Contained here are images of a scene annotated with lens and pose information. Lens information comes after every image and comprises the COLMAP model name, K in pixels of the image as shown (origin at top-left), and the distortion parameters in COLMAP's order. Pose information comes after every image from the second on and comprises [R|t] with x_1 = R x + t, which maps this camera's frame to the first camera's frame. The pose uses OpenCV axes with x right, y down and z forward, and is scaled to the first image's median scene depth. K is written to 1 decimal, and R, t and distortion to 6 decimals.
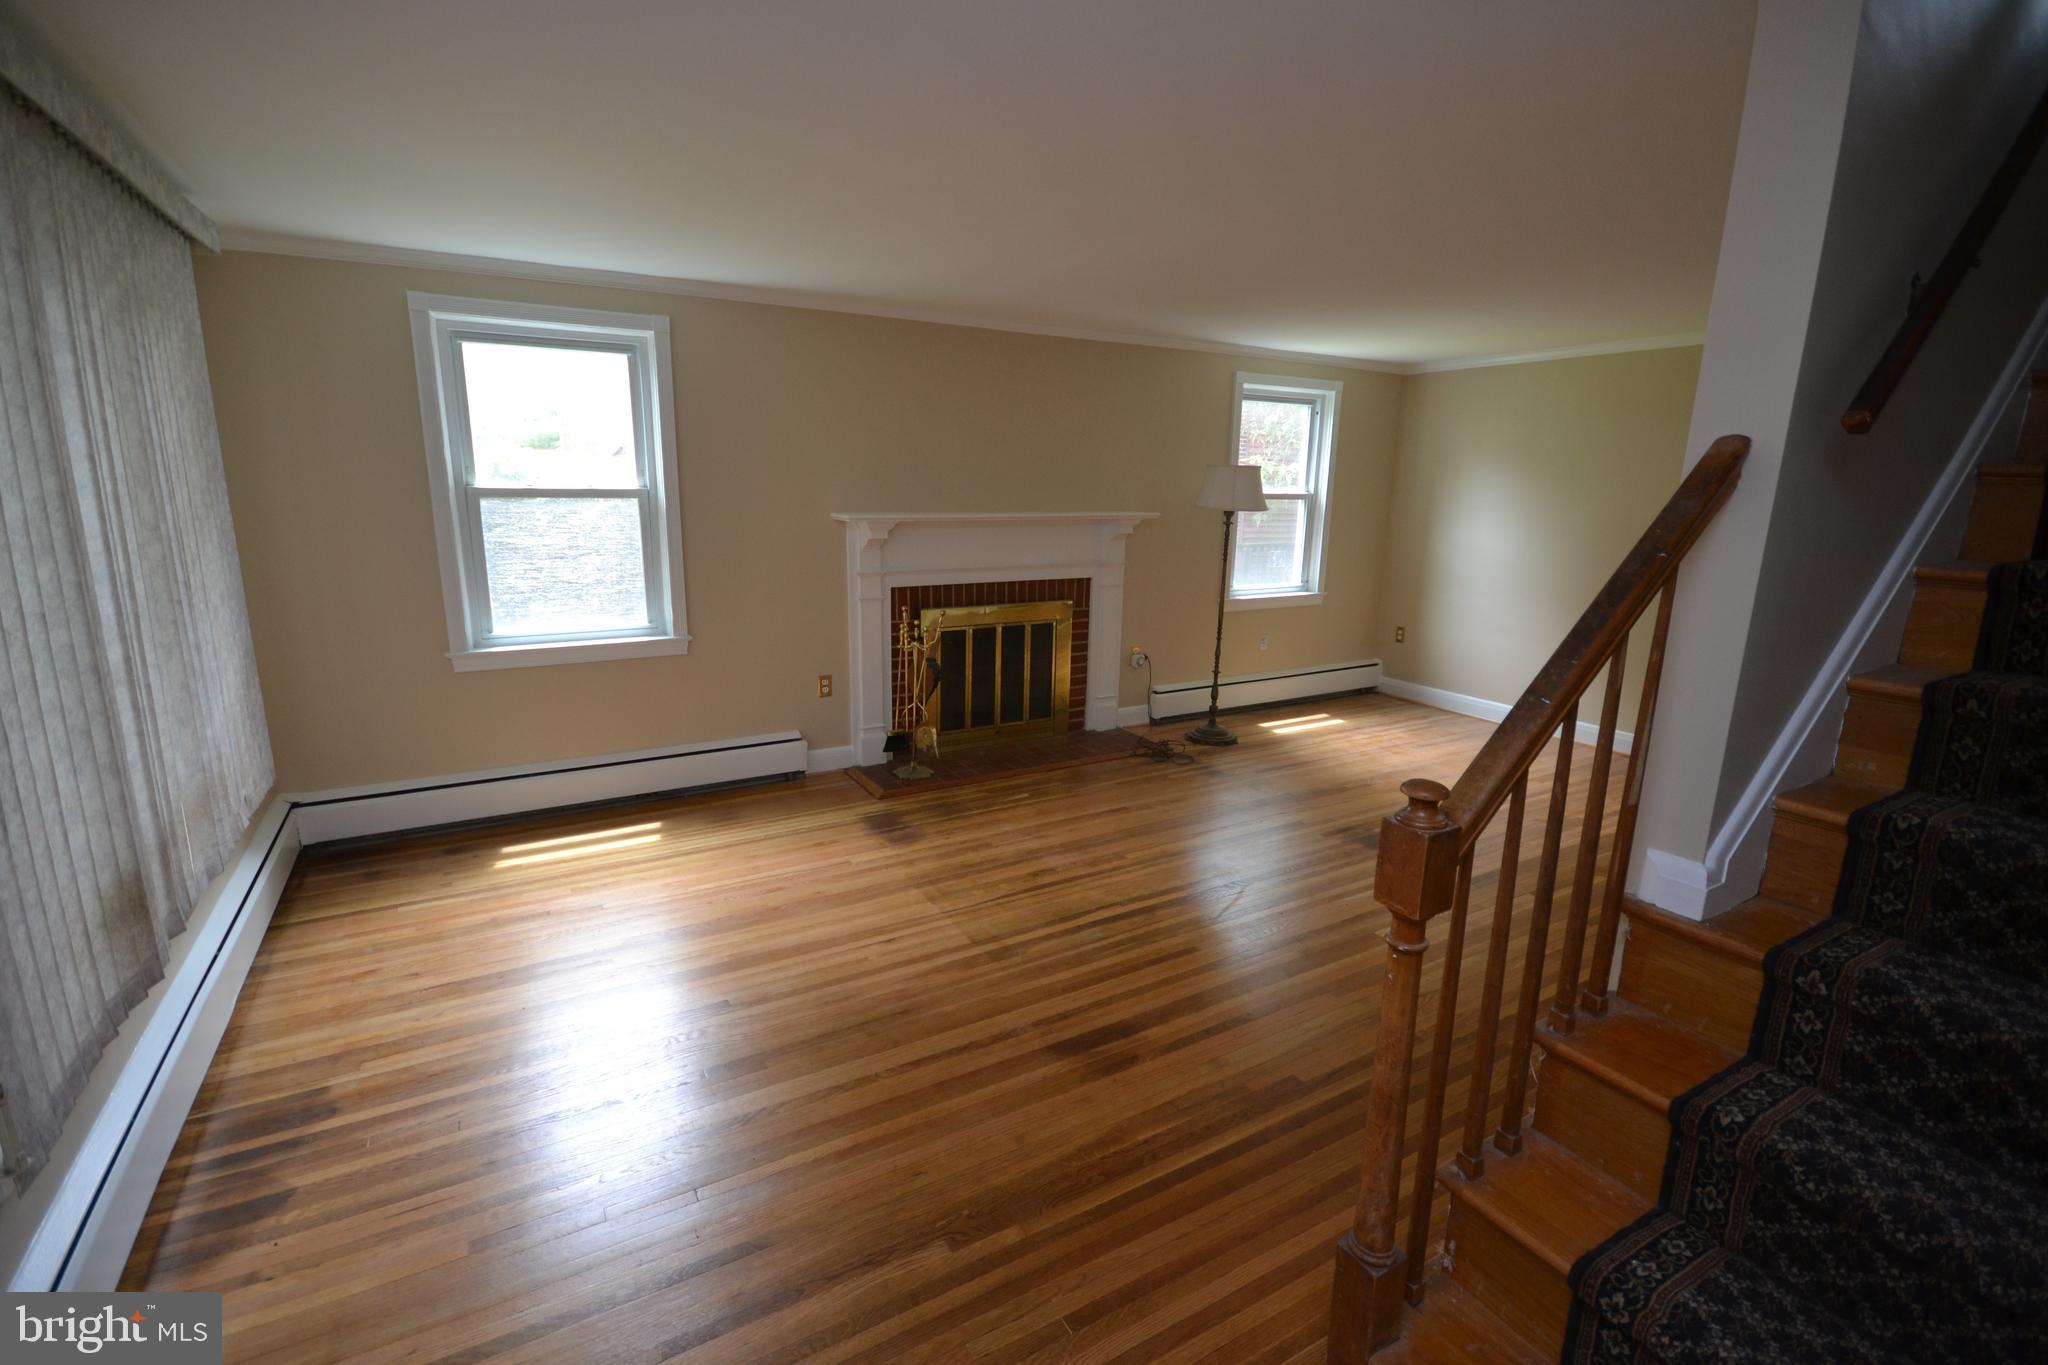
lens RADIAL K [[909.2, 0, 1024.6], [0, 909.2, 681.1], [0, 0, 1]] dist [0.000681, -0.003902]
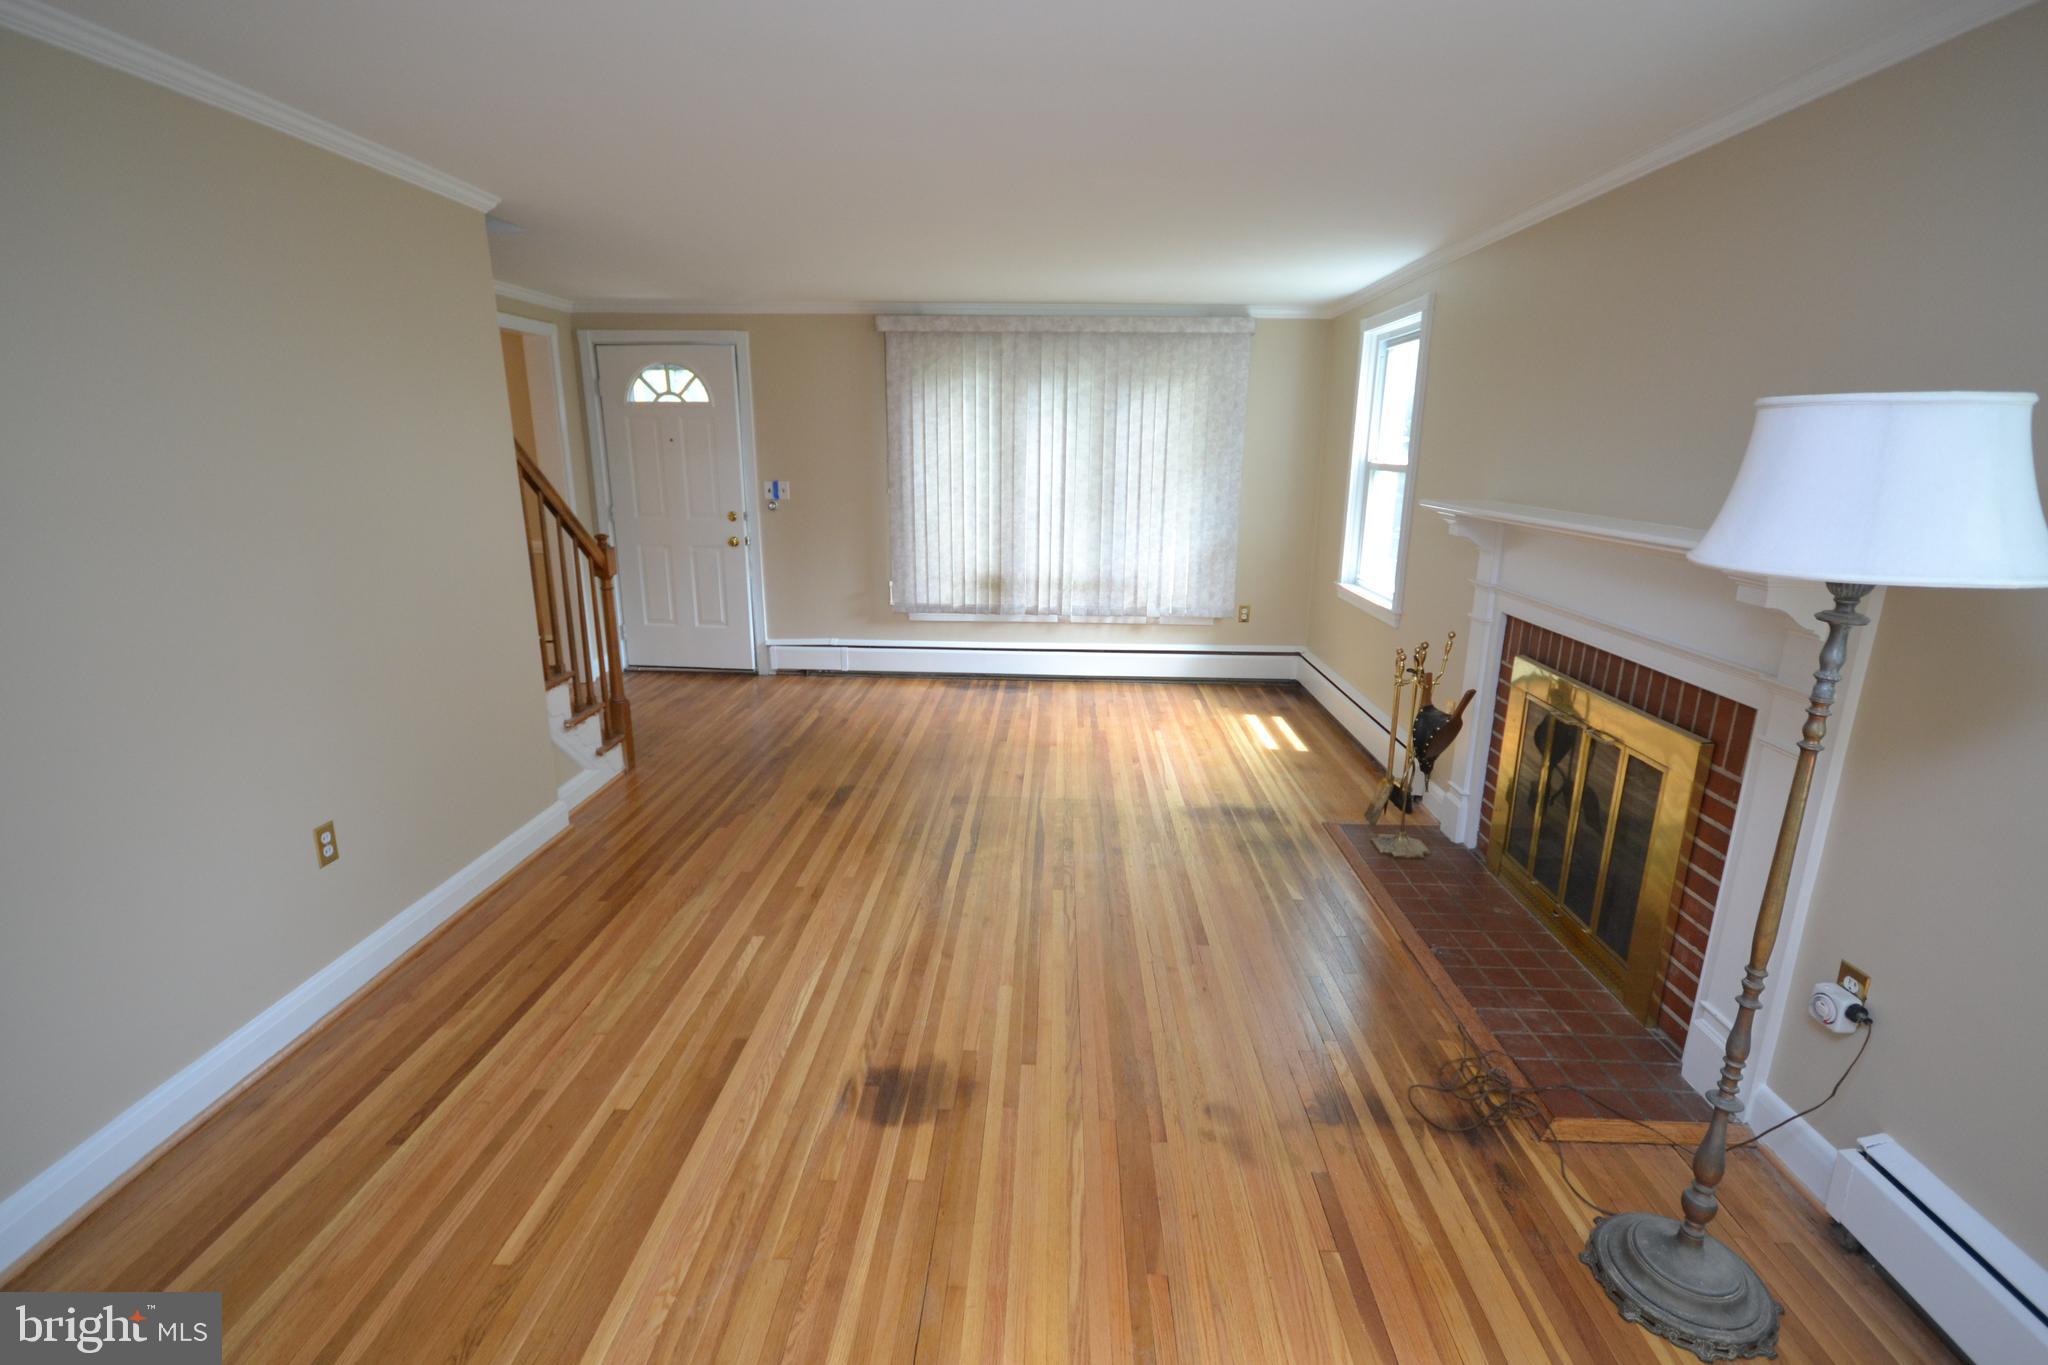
lens RADIAL K [[909.2, 0, 1028.1], [0, 909.2, 677.4], [0, 0, 1]] dist [0.000681, -0.003902]
pose [[-0.532184, 0.192021, -0.824565, 0.575353], [-0.200286, 0.917740, 0.342986, -0.202855], [0.822597, 0.347681, -0.449947, 0.932875]]
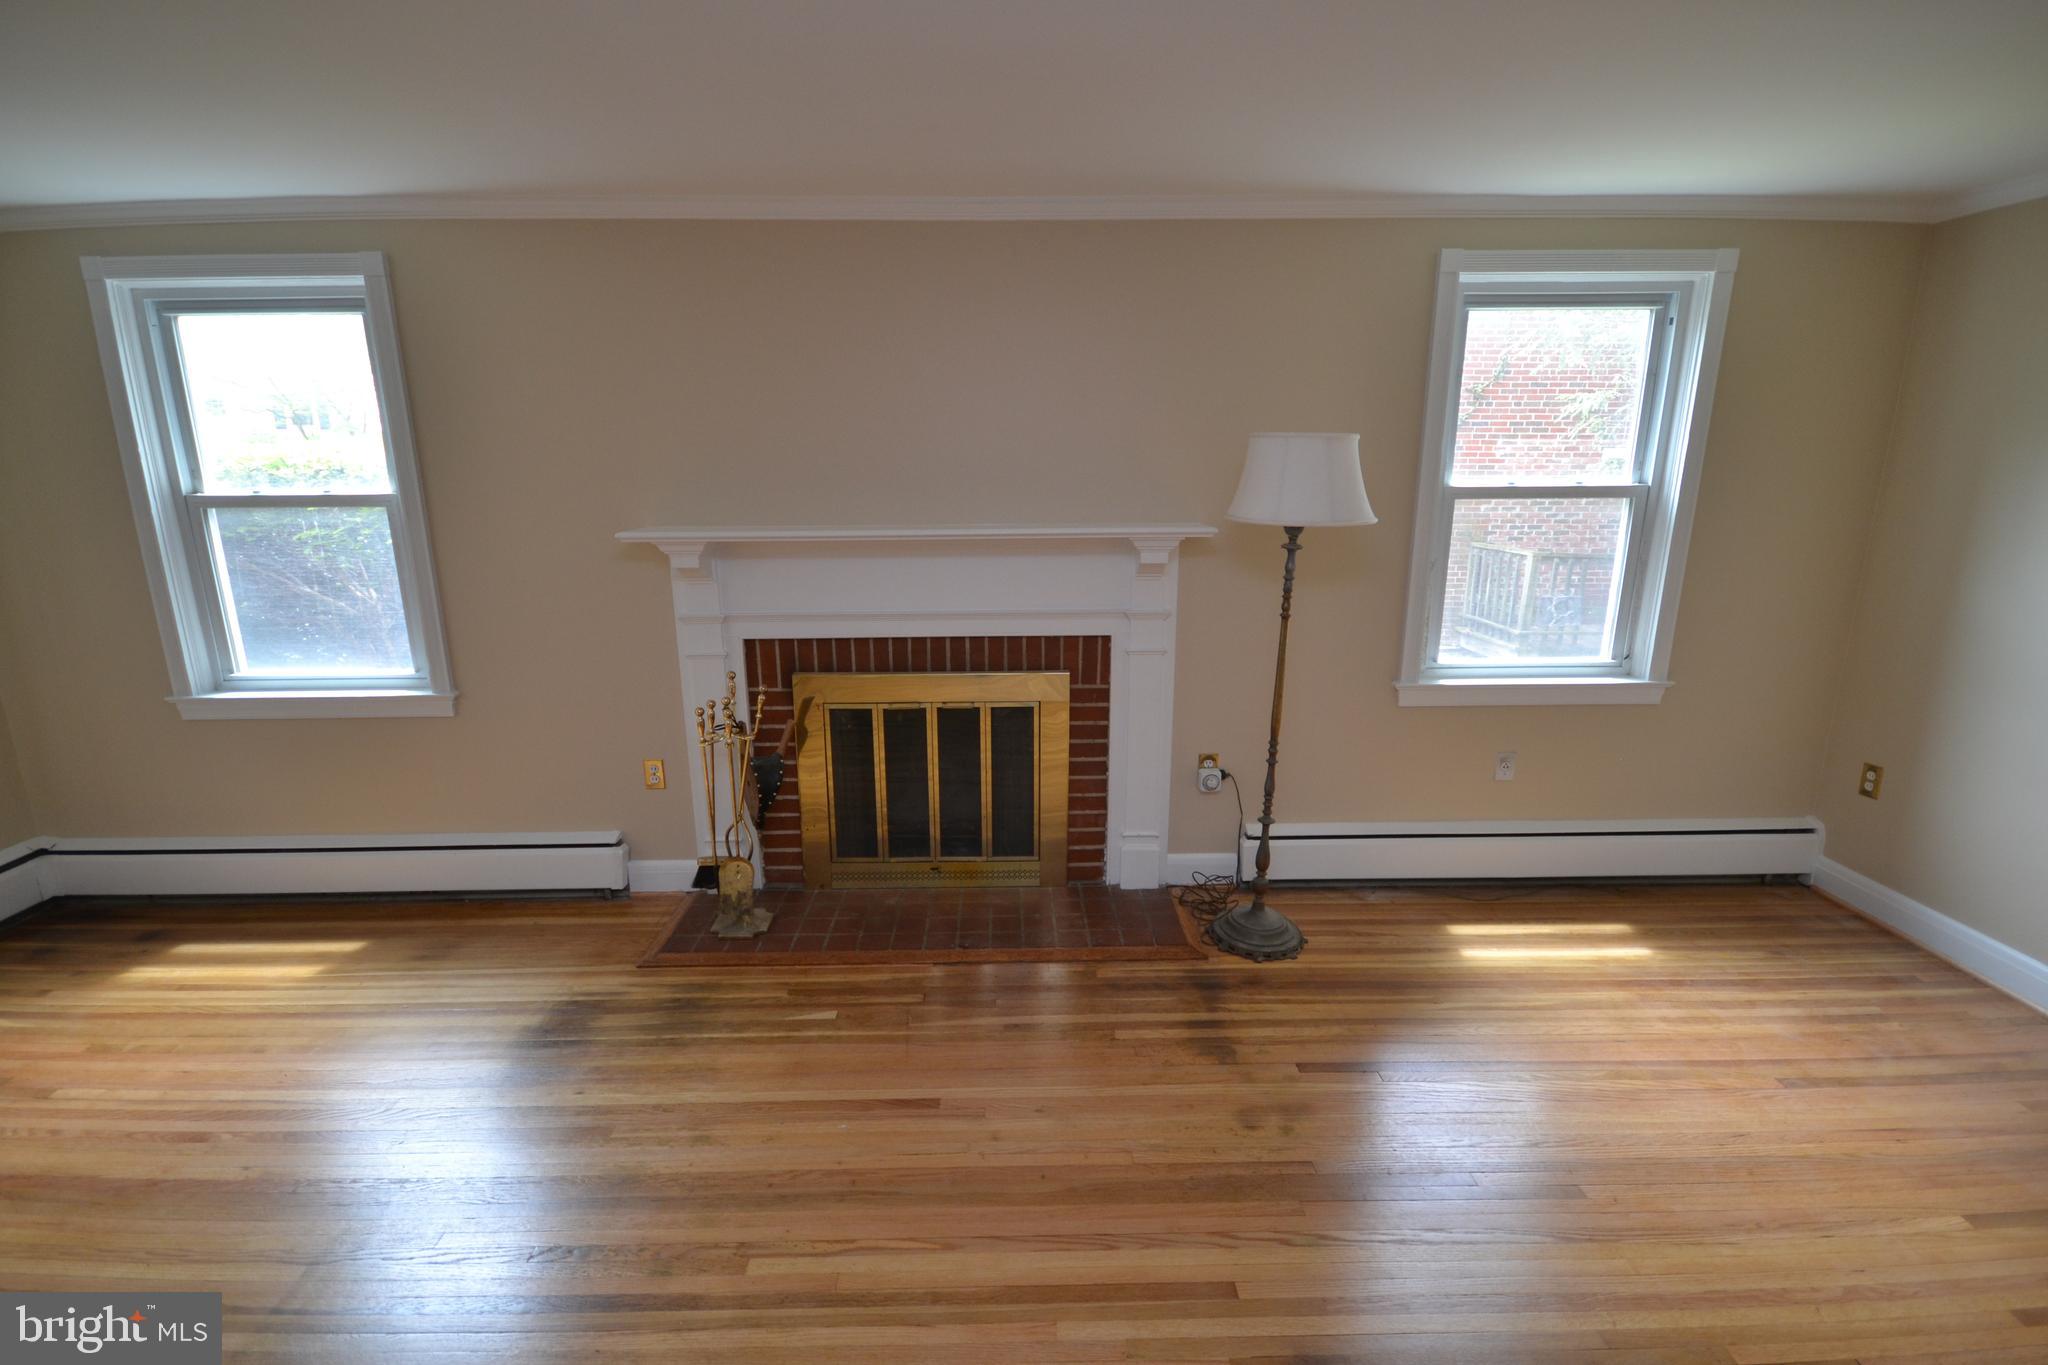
lens RADIAL K [[909.2, 0, 1013.2], [0, 909.2, 683.5], [0, 0, 1]] dist [0.000681, -0.003902]
pose [[0.870256, 0.096004, -0.483154, 0.313730], [-0.087600, 0.995353, 0.039994, -0.103572], [0.484748, 0.007520, 0.874621, 0.466805]]
